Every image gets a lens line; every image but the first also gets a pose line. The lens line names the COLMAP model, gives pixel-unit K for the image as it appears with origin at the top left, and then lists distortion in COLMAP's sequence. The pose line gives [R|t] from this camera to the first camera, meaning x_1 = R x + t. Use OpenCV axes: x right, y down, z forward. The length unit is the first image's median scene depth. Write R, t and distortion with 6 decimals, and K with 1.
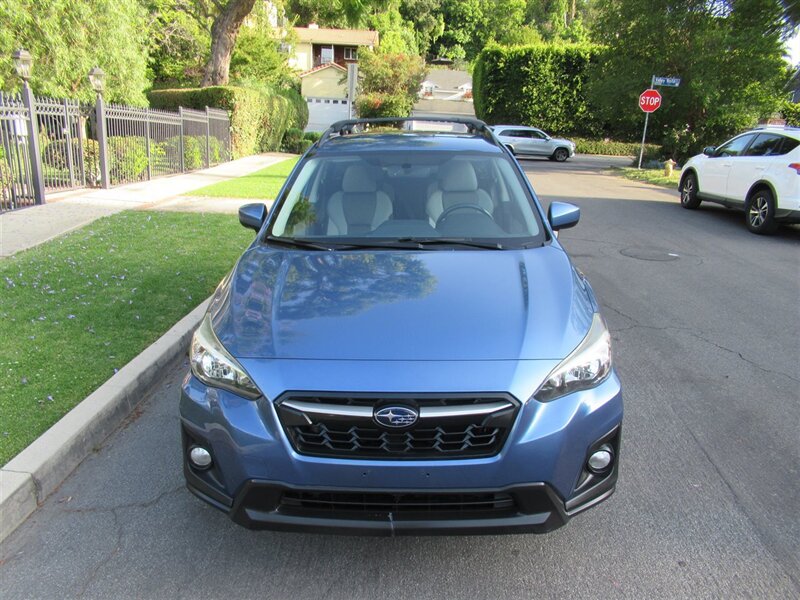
lens RADIAL K [[615.1, 0, 400.0], [0, 615.1, 300.0], [0, 0, 1]] dist [0.011863, 0.010039]
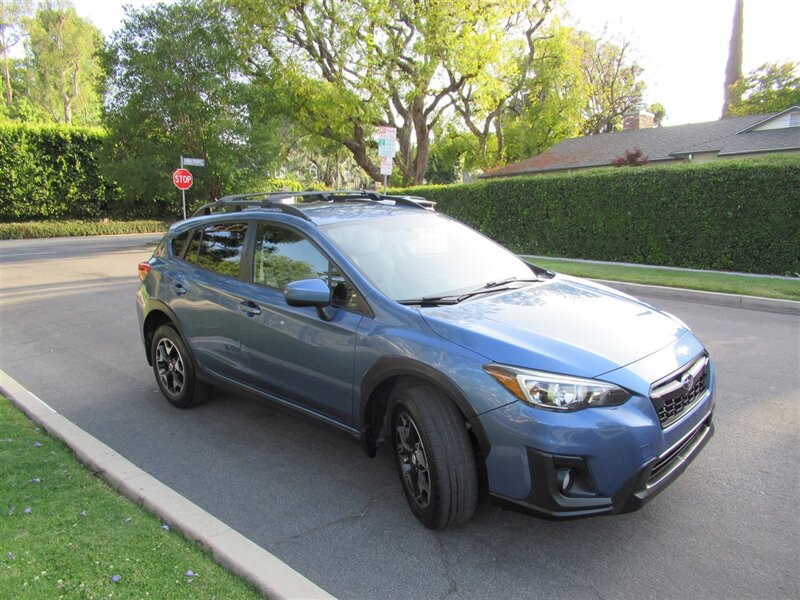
lens RADIAL K [[622.8, 0, 400.0], [0, 622.8, 300.0], [0, 0, 1]] dist [-0.000391, -0.007197]
pose [[0.679689, -0.165064, 0.714687, -0.073066], [0.251347, 0.967773, -0.015521, -0.006805], [-0.689092, 0.190184, 0.699272, 0.020726]]
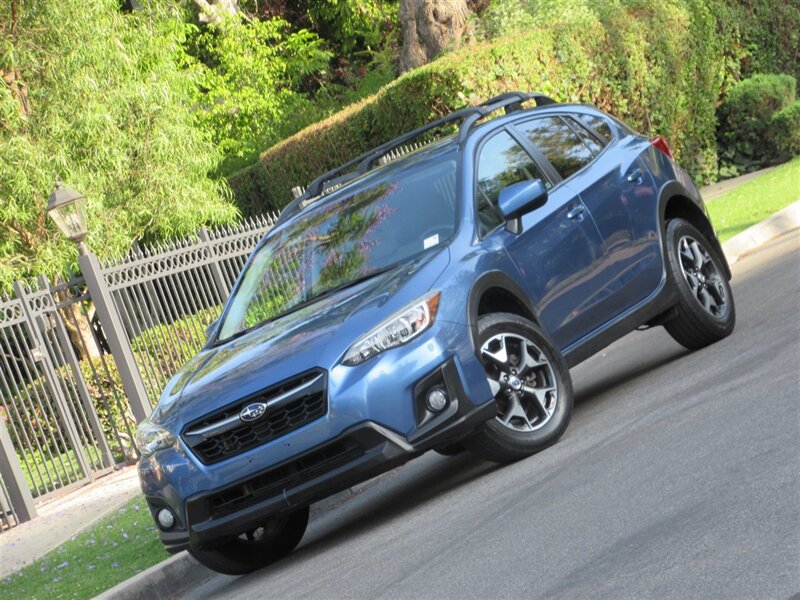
lens RADIAL K [[3699.7, 0, 400.0], [0, 3699.7, 300.0], [0, 0, 1]] dist [0.335964, 7.113598]
pose [[0.852321, -0.357694, -0.381581, 0.170487], [0.278808, 0.928000, -0.247146, 0.101642], [0.442510, 0.104261, 0.890682, -0.301740]]
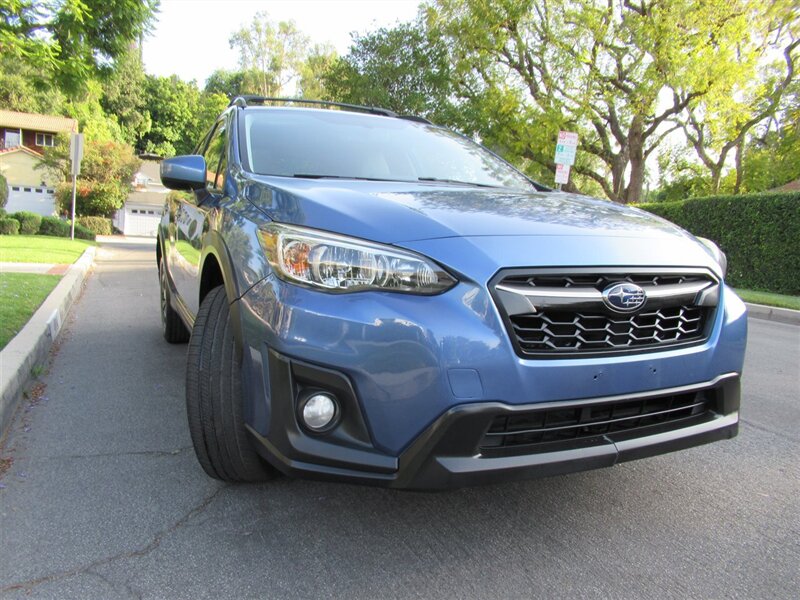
lens RADIAL K [[612.5, 0, 393.3], [0, 612.5, 299.4], [0, 0, 1]] dist [0.015510, 0.011296]
pose [[0.899792, -0.036060, 0.434827, -0.030623], [0.105550, 0.984969, -0.136733, 0.013409], [-0.423361, 0.168927, 0.890073, 0.021073]]
